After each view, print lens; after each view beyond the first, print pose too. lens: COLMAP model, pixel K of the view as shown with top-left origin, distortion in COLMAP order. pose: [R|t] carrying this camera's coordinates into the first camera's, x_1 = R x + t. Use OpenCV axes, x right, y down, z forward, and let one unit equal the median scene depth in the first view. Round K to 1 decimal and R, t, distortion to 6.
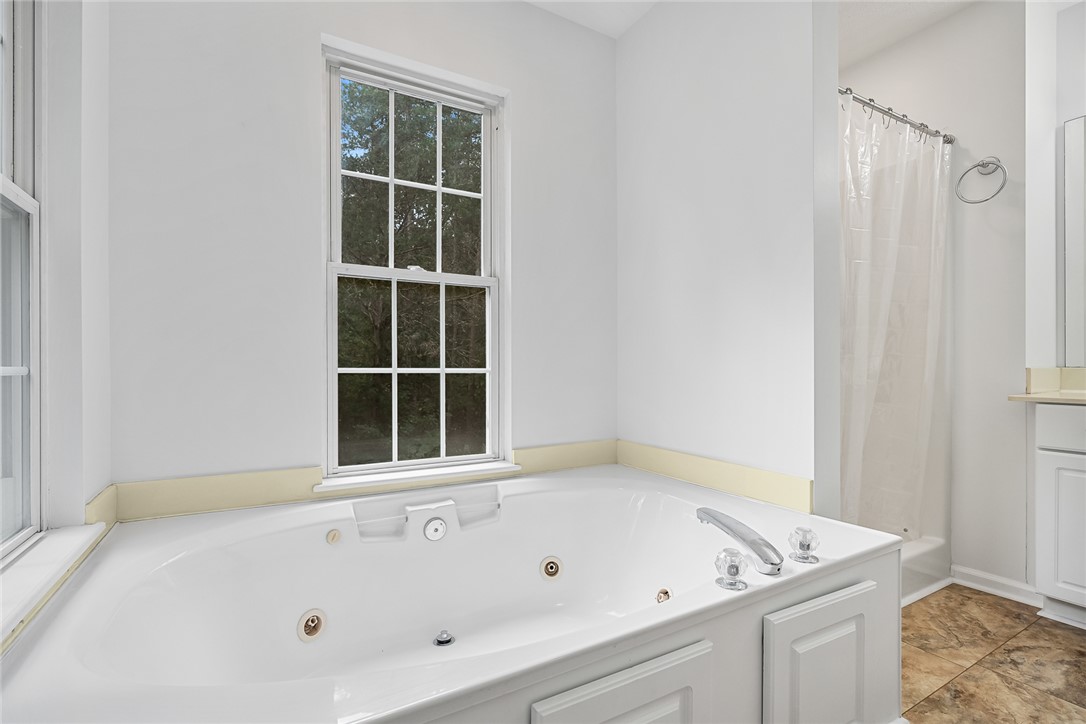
lens RADIAL K [[498.4, 0, 531.4], [0, 498.4, 373.8], [0, 0, 1]] dist [-0.011053, 0.003397]
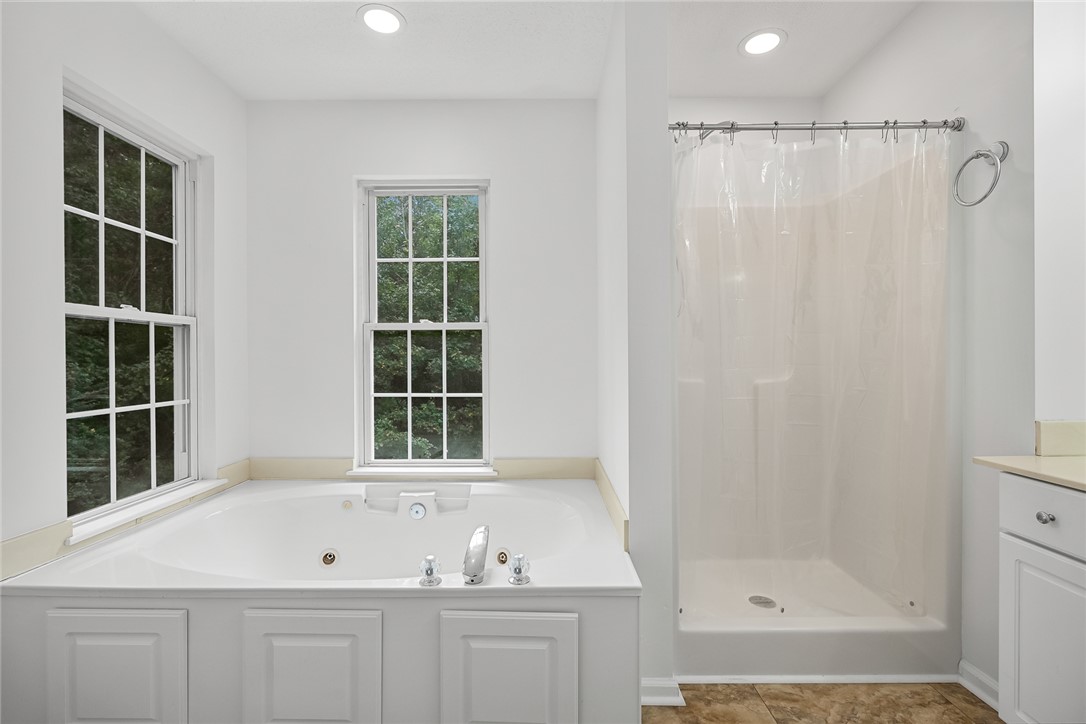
lens RADIAL K [[498.4, 0, 534.2], [0, 498.4, 359.0], [0, 0, 1]] dist [-0.011053, 0.003397]
pose [[0.859665, -0.000327, -0.510858, 0.726944], [-0.001055, 0.999997, -0.002416, -0.102052], [0.510857, 0.002616, 0.859662, -0.032053]]
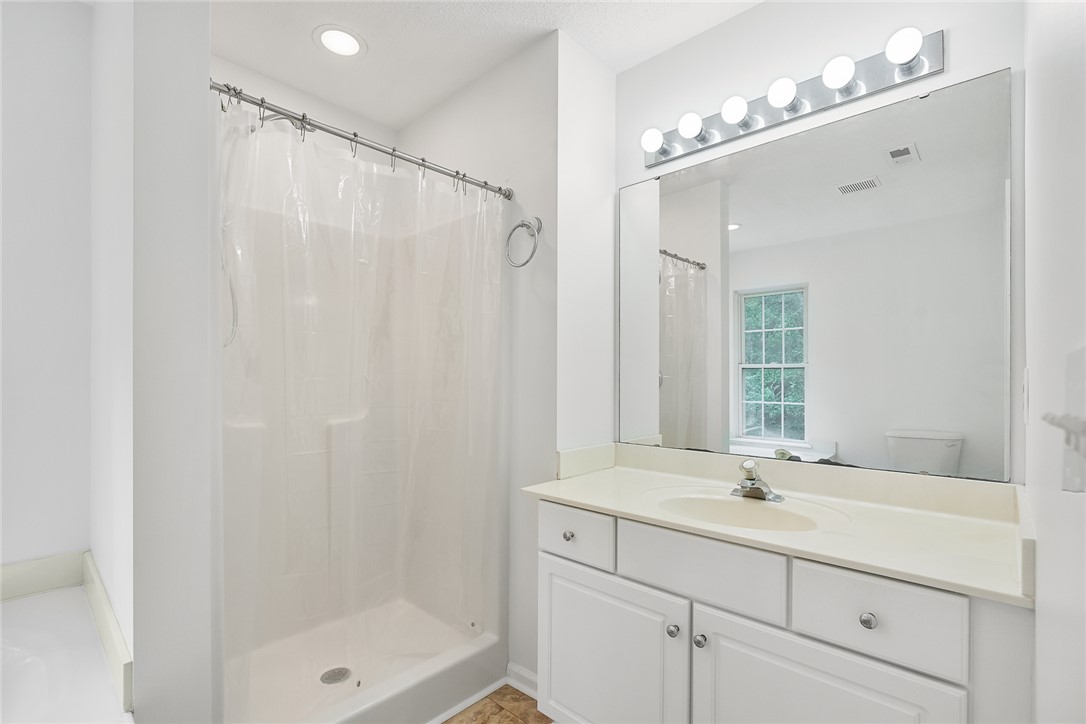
lens RADIAL K [[498.4, 0, 552.6], [0, 498.4, 378.4], [0, 0, 1]] dist [-0.011053, 0.003397]
pose [[0.952937, 0.005621, 0.303118, 0.706811], [-0.004032, 0.999975, -0.005867, -0.140858], [-0.303143, 0.004369, 0.952935, 0.116687]]
